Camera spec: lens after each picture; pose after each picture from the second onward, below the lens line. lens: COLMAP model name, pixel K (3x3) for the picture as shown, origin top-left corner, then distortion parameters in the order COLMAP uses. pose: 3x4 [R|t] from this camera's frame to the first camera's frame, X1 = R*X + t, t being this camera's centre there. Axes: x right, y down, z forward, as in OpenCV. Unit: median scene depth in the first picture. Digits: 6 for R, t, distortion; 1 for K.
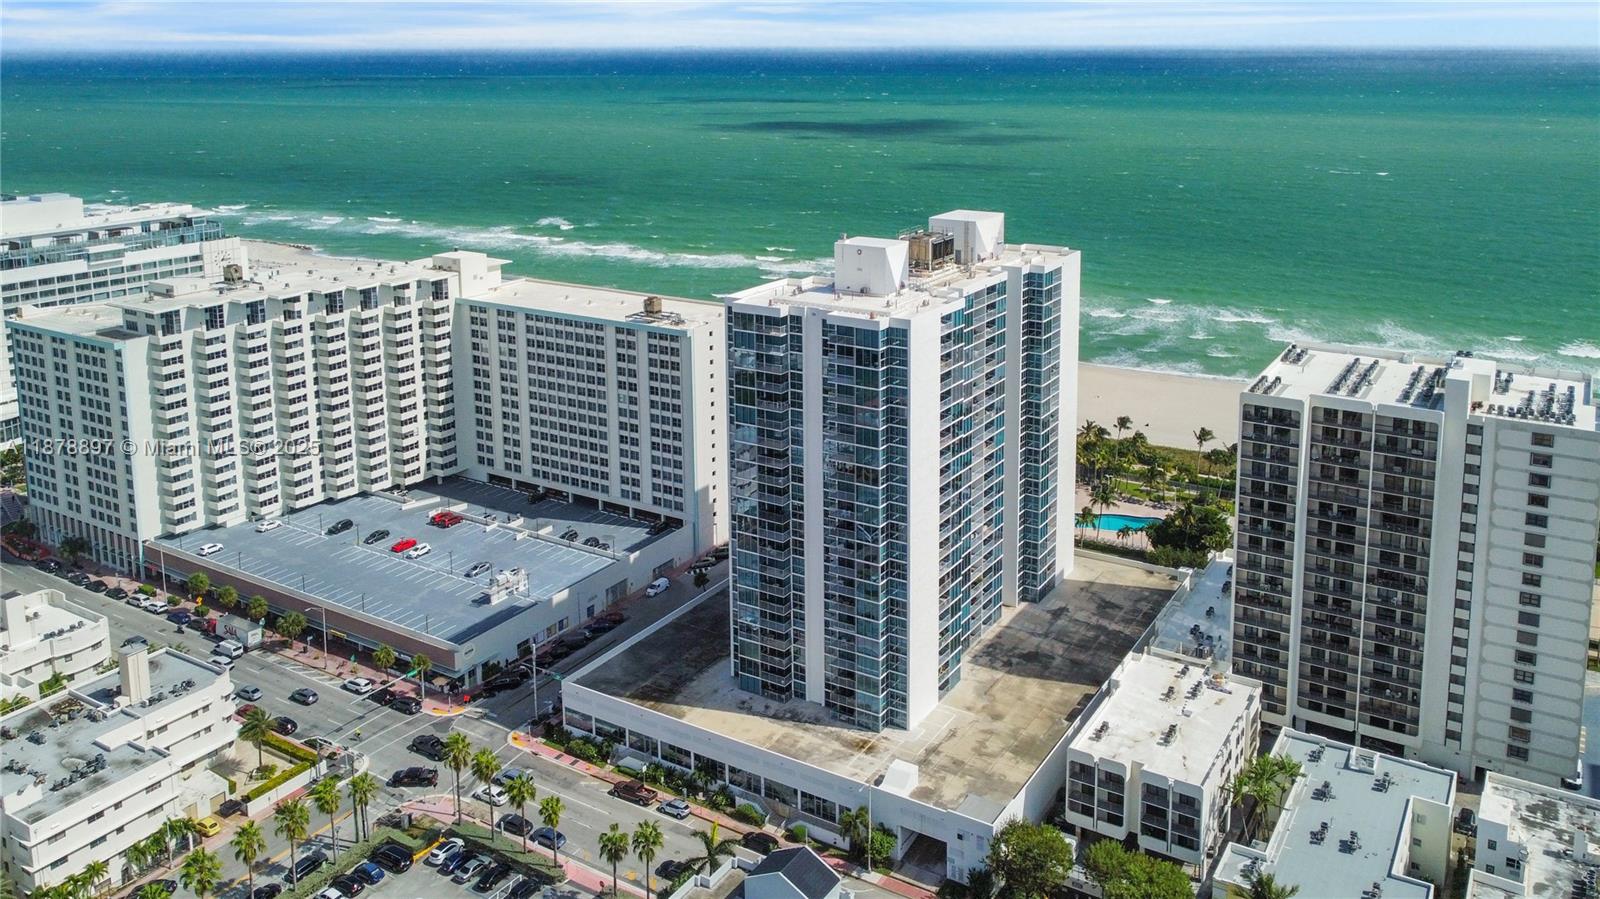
lens RADIAL K [[1217.7, 0, 800.0], [0, 1217.7, 449.5], [0, 0, 1]] dist [0.006095, -0.003427]
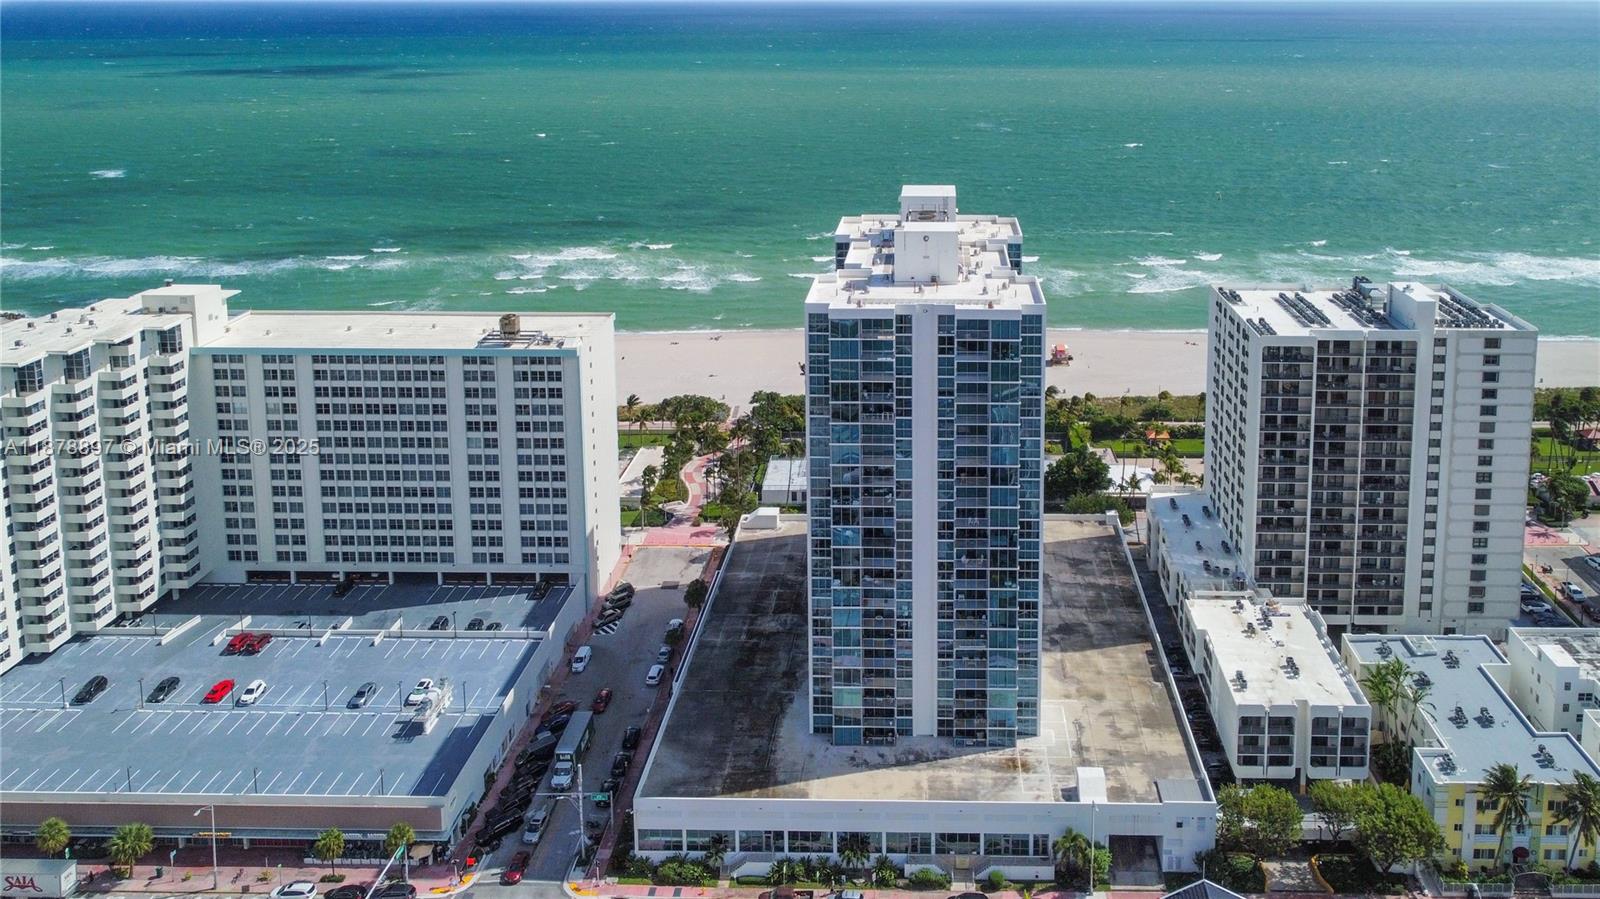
lens RADIAL K [[1263.8, 0, 800.1], [0, 1263.8, 379.2], [0, 0, 1]] dist [0.001655, -0.001462]
pose [[0.861312, -0.143686, 0.487336, -0.379384], [0.158337, 0.987321, 0.011258, -0.061269], [-0.482774, 0.067467, 0.873142, 0.161668]]
